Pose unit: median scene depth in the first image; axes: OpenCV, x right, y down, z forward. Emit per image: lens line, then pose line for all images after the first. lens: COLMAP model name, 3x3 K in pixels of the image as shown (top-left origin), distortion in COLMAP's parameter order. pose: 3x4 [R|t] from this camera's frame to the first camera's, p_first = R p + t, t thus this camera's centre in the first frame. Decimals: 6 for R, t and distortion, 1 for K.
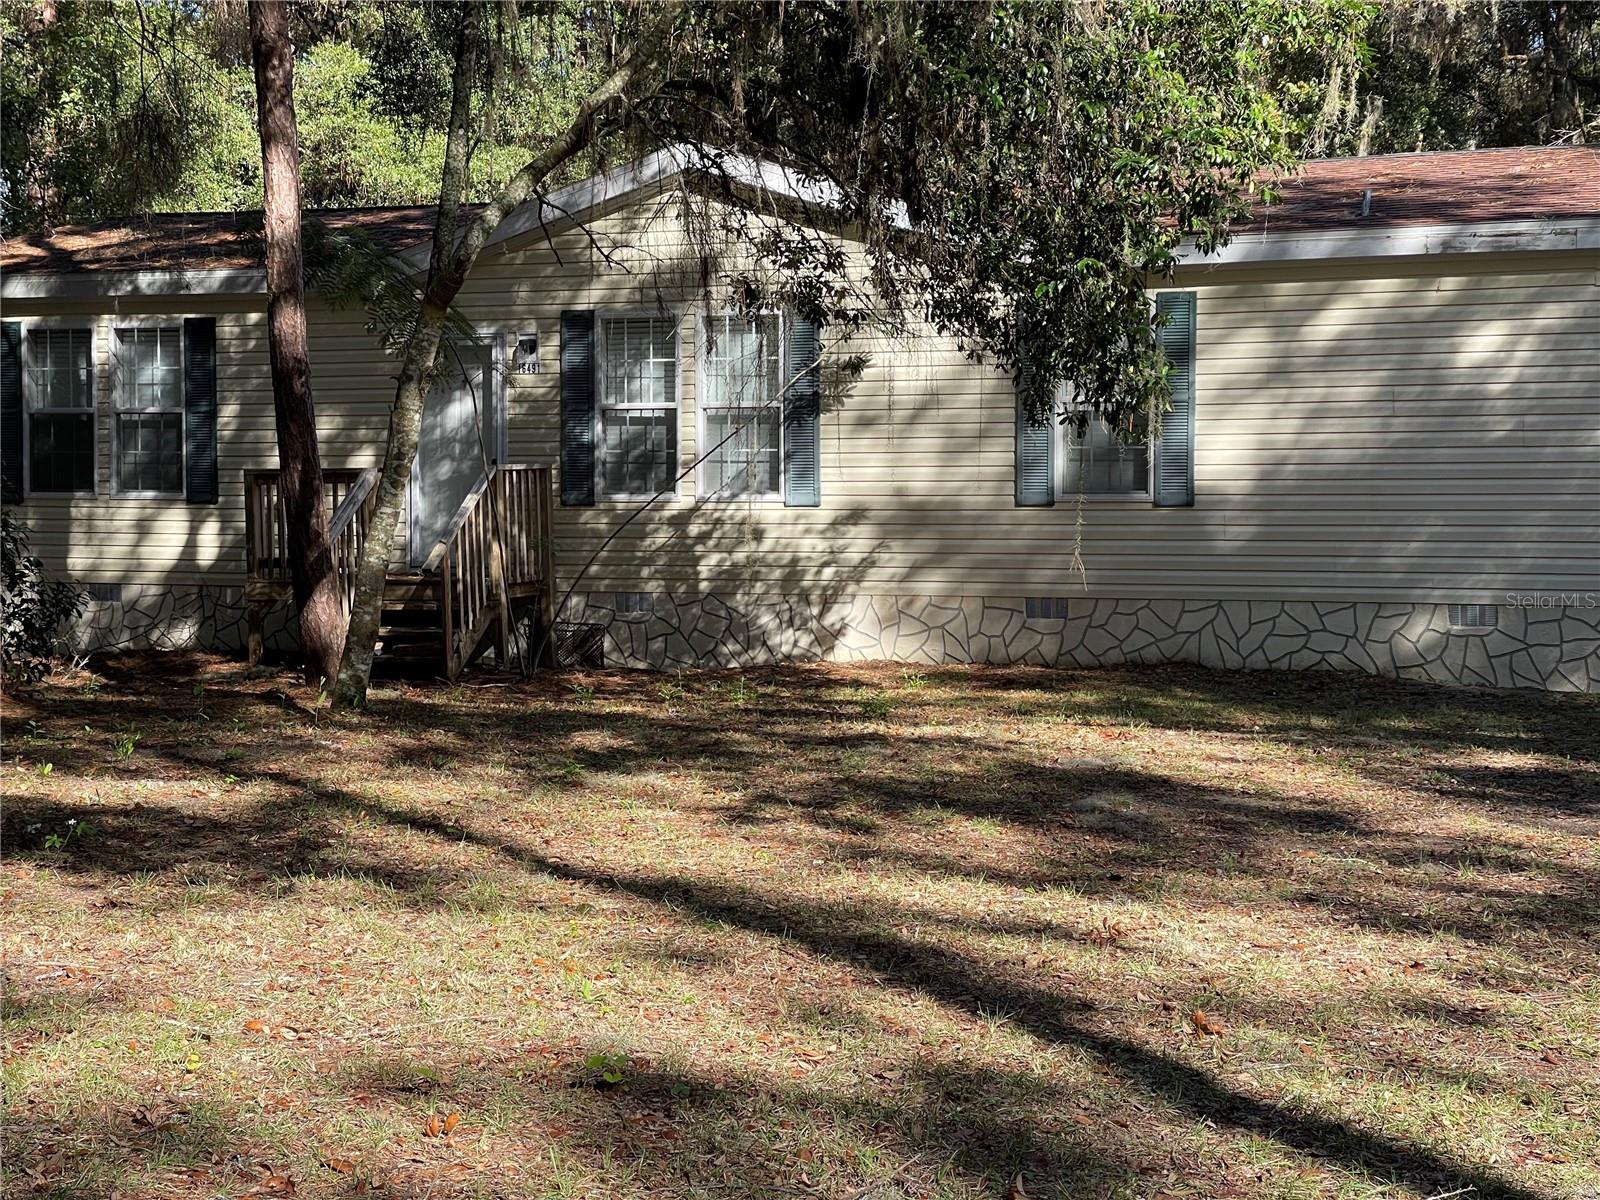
lens RADIAL K [[2923.1, 0, 786.2], [0, 2923.1, 586.4], [0, 0, 1]] dist [0.193457, 0.000000]
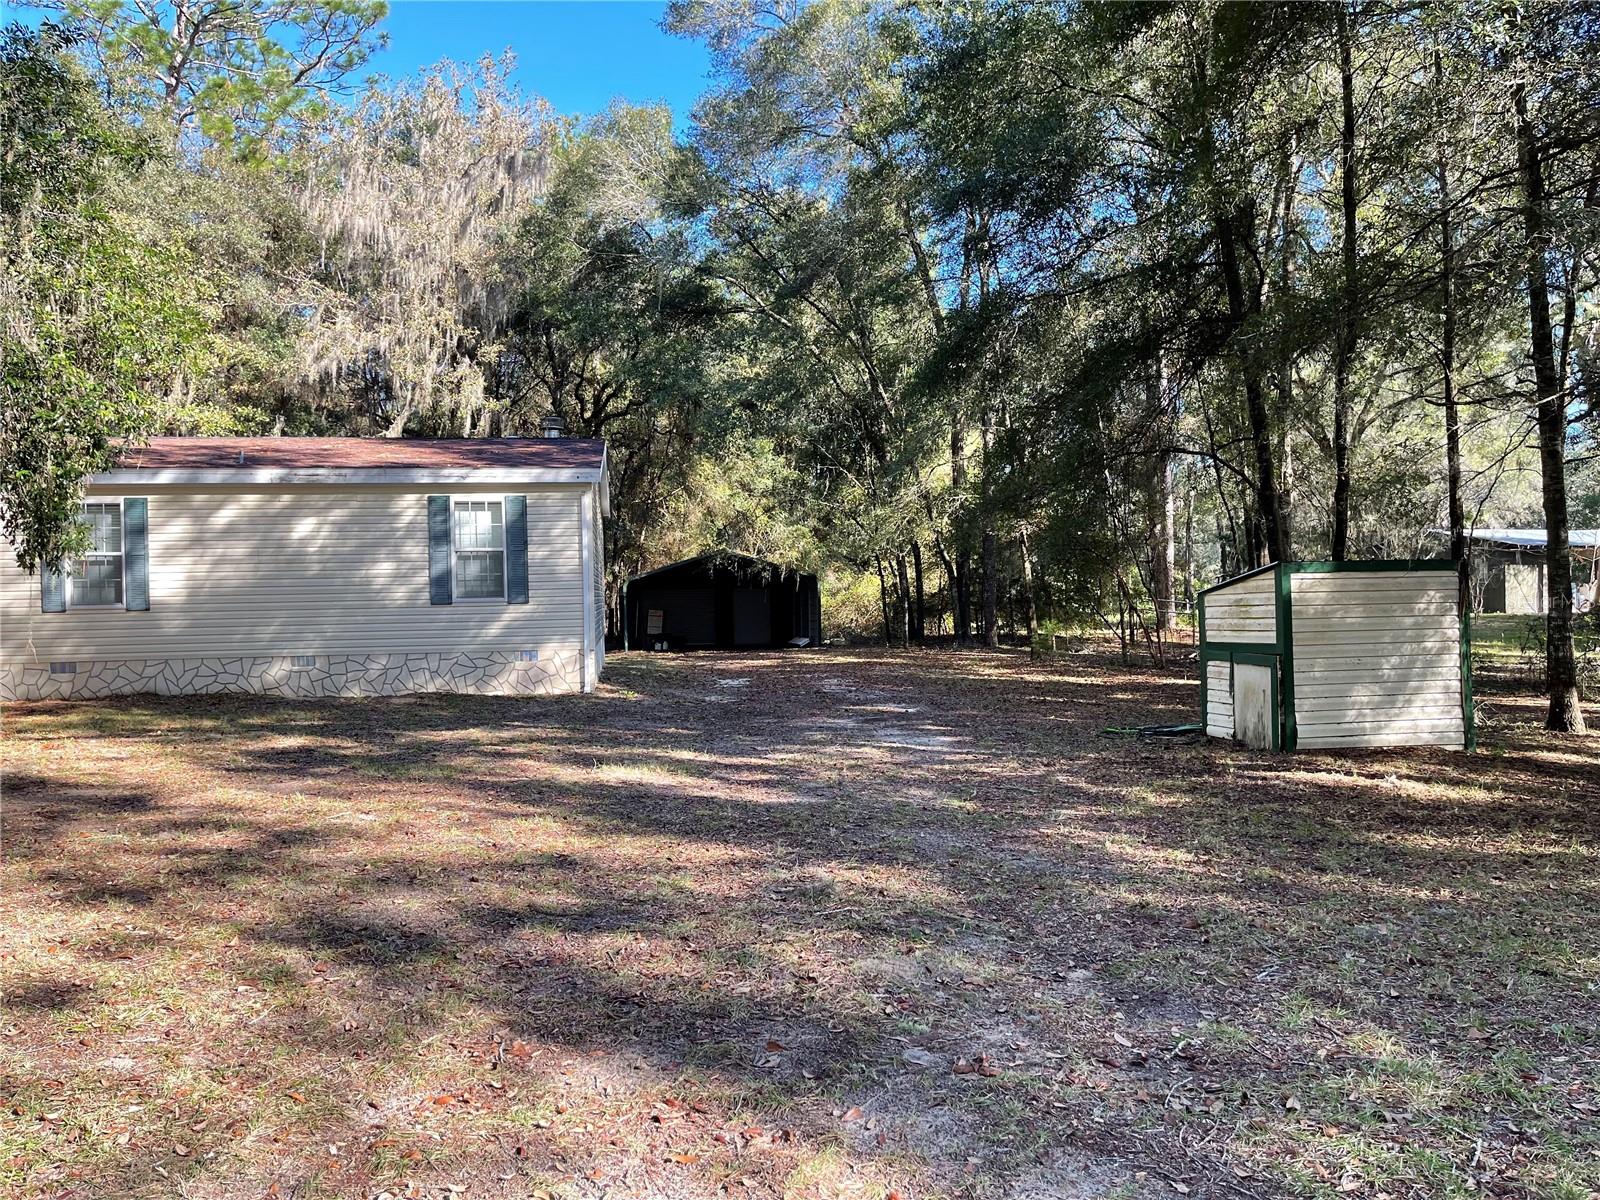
lens RADIAL K [[1190.1, 0, 791.5], [0, 1190.1, 606.6], [0, 0, 1]] dist [0.068362, -0.083581]
pose [[0.846803, -0.023391, 0.531391, 0.077747], [0.036119, 0.999255, -0.013572, -0.004511], [-0.530678, 0.030687, 0.847018, 0.121519]]
